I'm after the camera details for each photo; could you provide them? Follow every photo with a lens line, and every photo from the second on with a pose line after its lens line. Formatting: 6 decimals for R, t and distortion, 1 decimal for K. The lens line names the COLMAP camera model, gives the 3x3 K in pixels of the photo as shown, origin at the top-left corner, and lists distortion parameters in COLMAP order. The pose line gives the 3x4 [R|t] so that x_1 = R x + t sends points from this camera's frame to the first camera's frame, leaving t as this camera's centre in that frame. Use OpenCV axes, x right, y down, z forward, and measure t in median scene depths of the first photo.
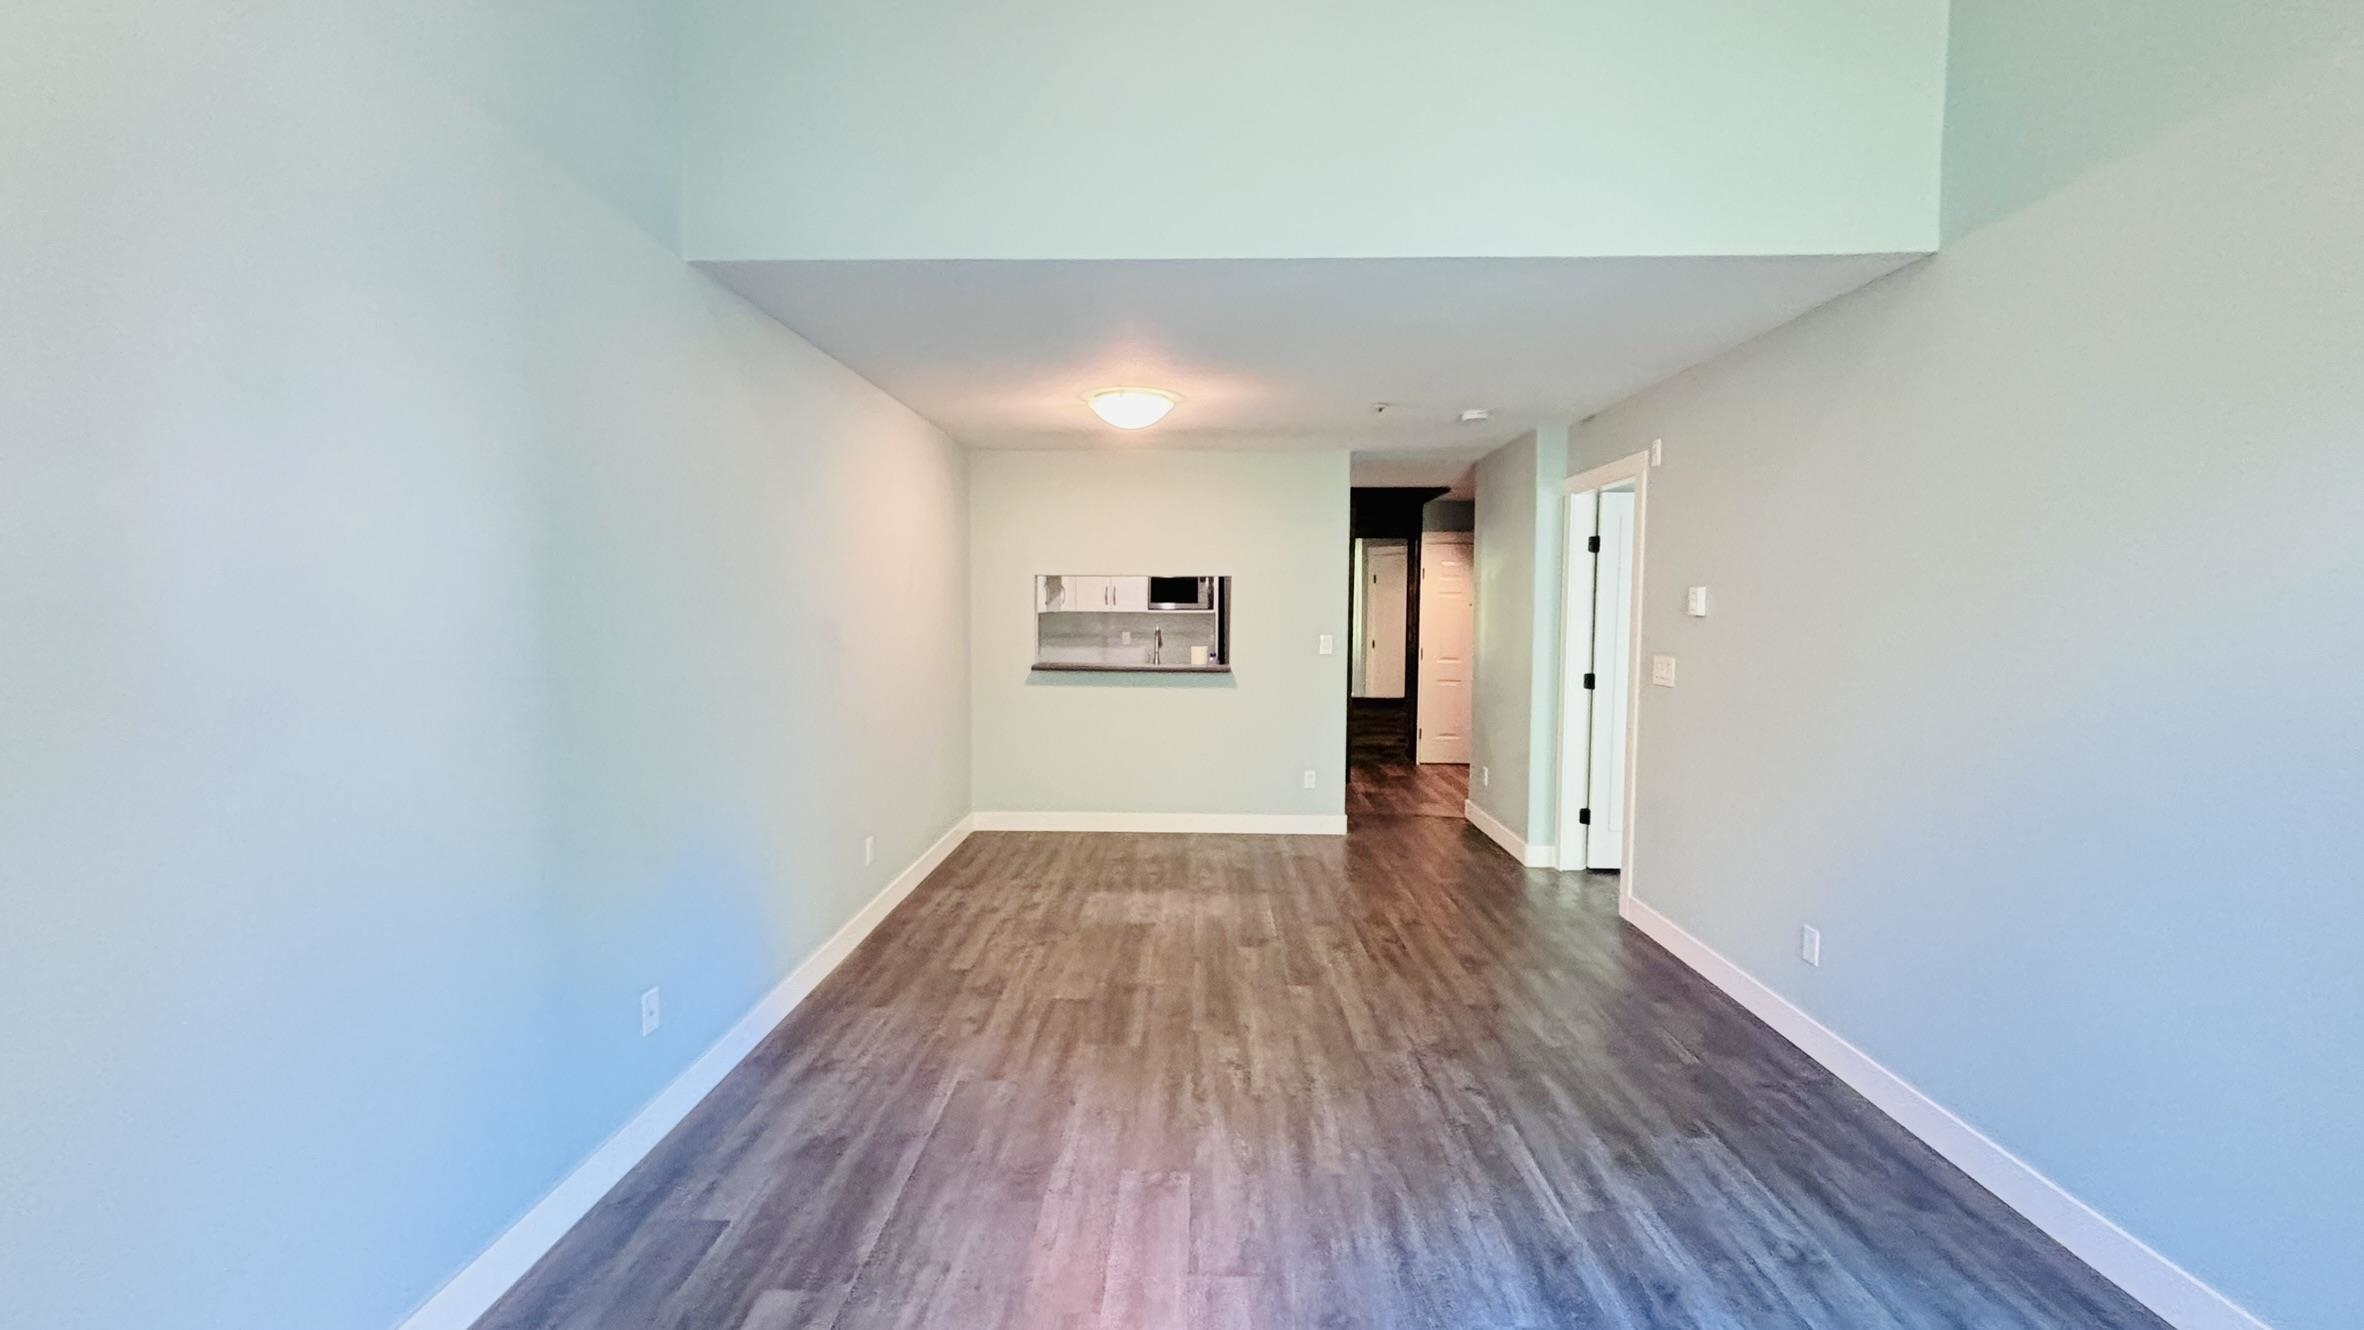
lens RADIAL K [[947.5, 0, 1175.0], [0, 947.5, 663.1], [0, 0, 1]] dist [0.027858, -0.015570]
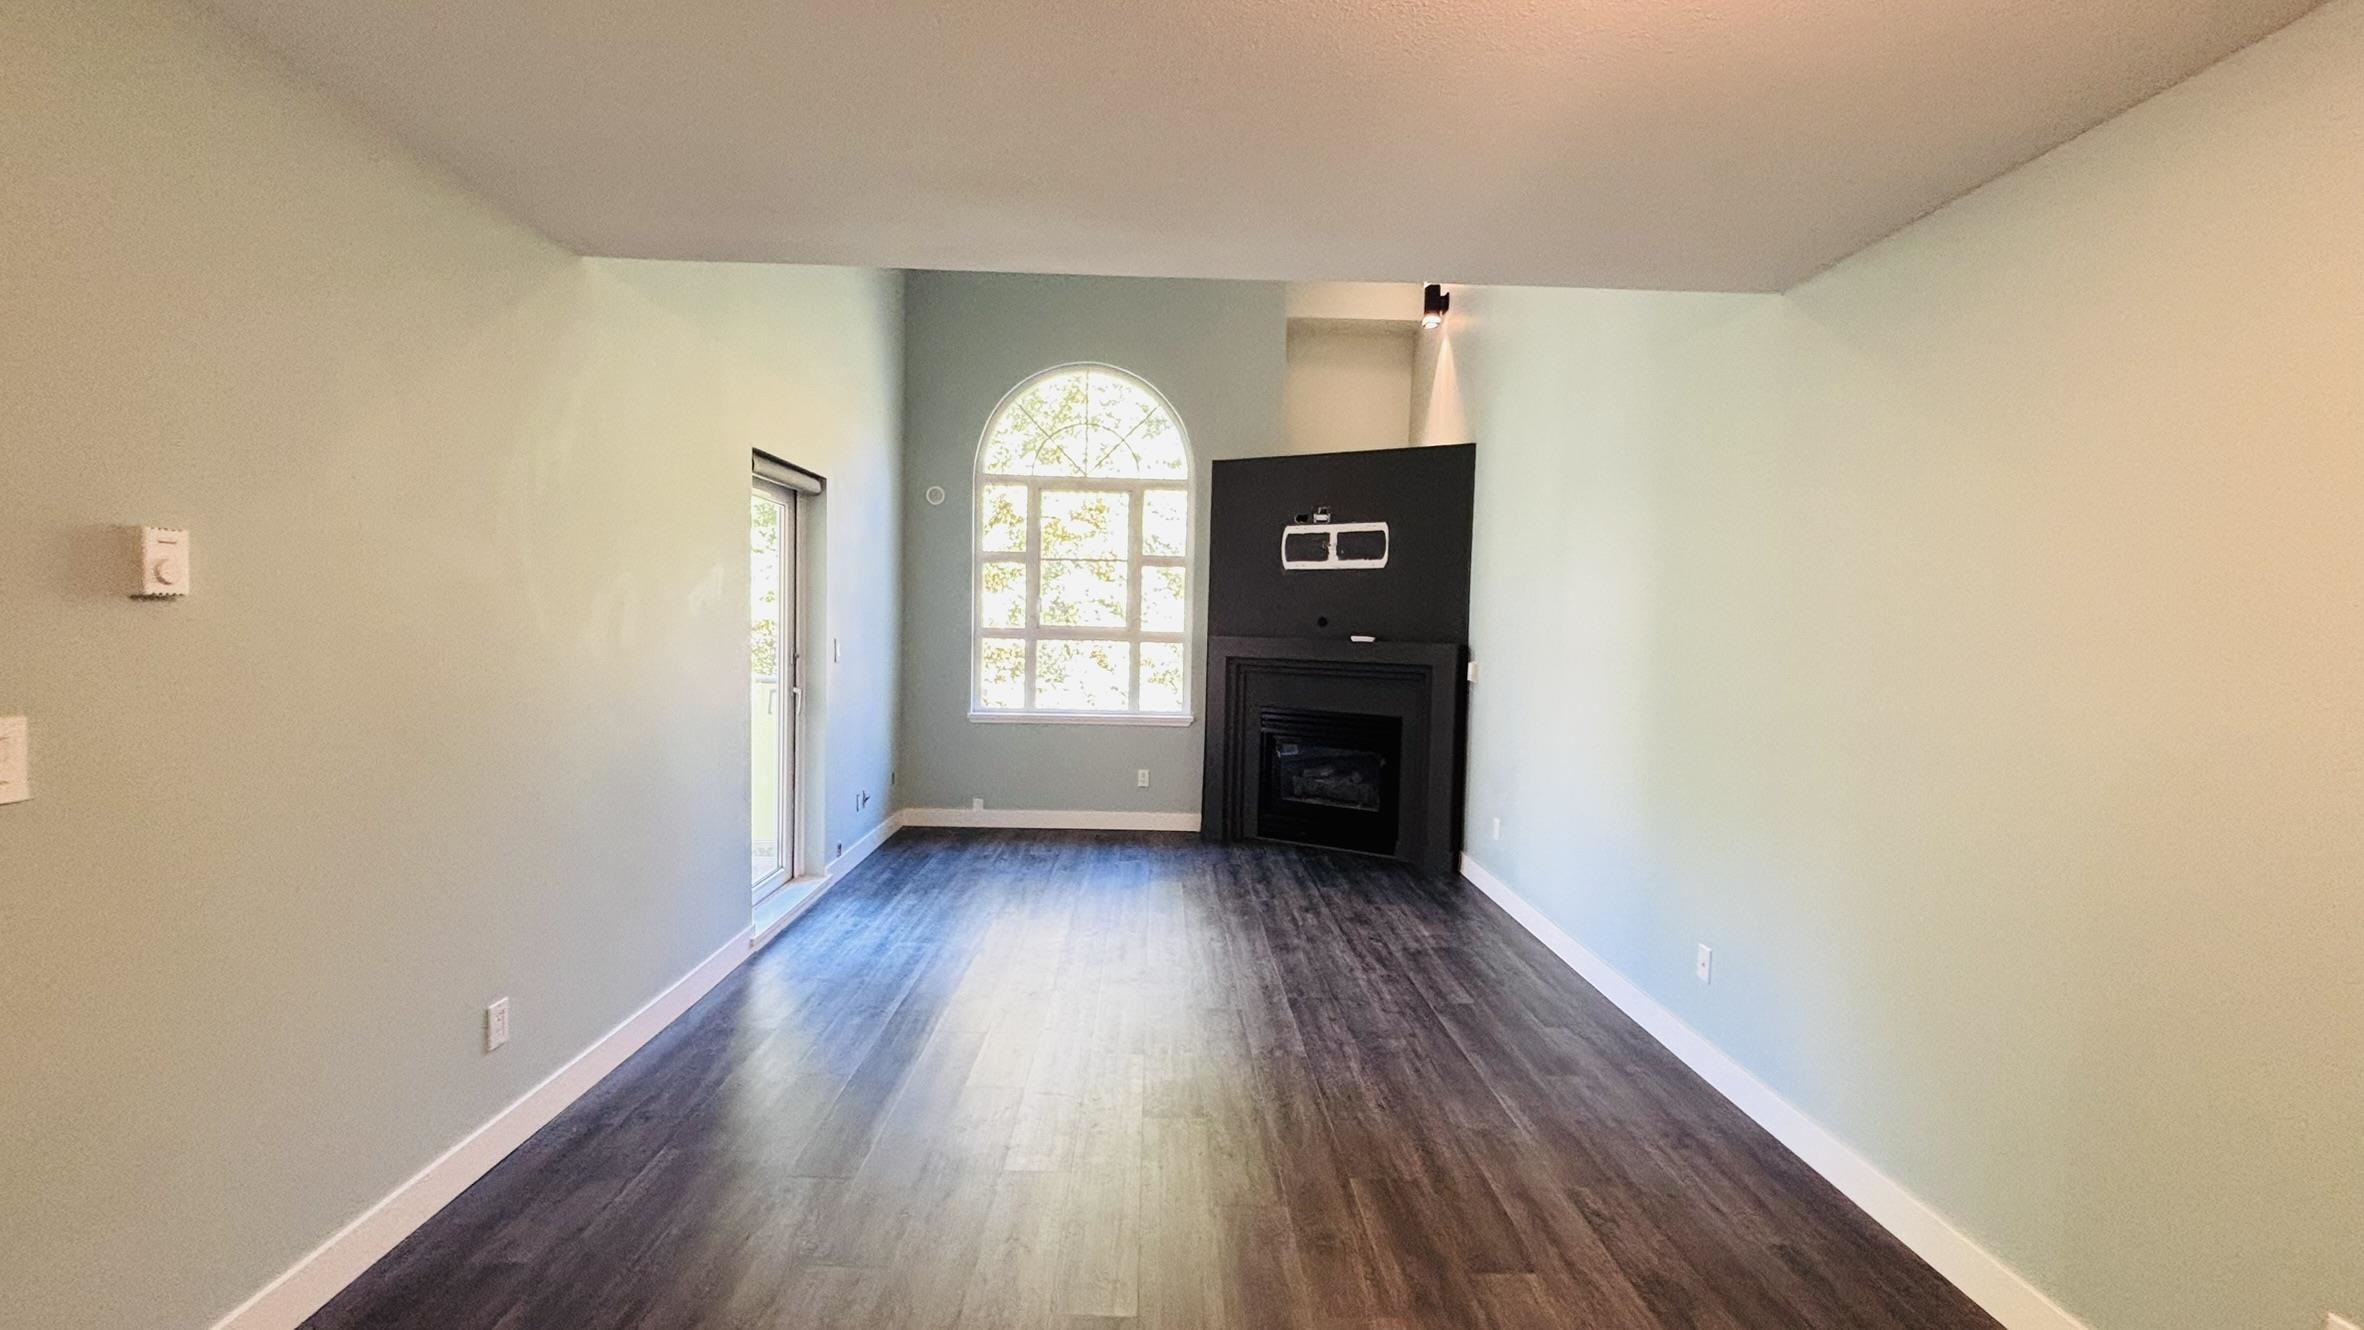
lens RADIAL K [[947.5, 0, 1175.0], [0, 947.5, 663.1], [0, 0, 1]] dist [0.027858, -0.015570]
pose [[-0.998192, -0.027126, -0.053630, 0.169476], [-0.032588, 0.994069, 0.103752, -0.101523], [0.050498, 0.105312, -0.993156, 1.839924]]
